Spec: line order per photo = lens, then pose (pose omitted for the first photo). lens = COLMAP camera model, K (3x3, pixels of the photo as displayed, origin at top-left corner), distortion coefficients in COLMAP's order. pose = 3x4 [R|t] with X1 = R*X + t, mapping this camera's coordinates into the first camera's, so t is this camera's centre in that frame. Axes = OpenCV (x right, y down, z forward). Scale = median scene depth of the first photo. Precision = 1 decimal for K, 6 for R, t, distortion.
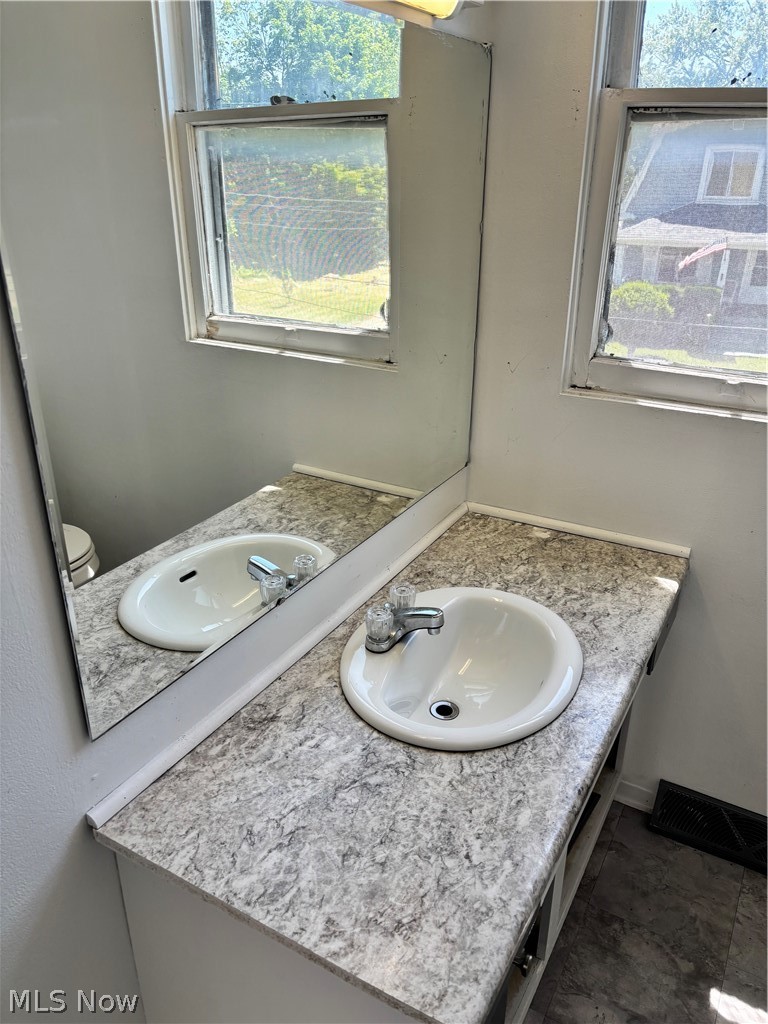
lens RADIAL K [[771.7, 0, 378.2], [0, 771.7, 514.8], [0, 0, 1]] dist [0.041768, -0.048818]
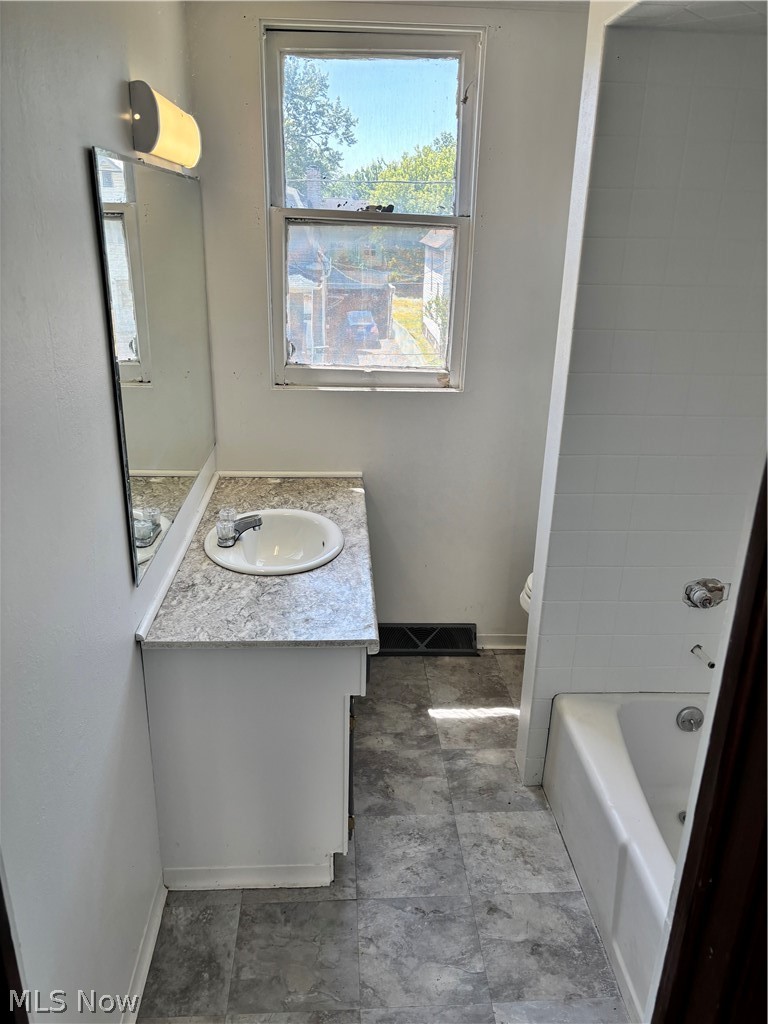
lens RADIAL K [[771.7, 0, 383.7], [0, 771.7, 517.2], [0, 0, 1]] dist [0.041768, -0.048818]
pose [[0.835481, -0.178363, 0.519767, -0.484547], [0.204629, 0.978815, 0.006967, 0.149024], [-0.509998, 0.100539, 0.854280, -0.484830]]
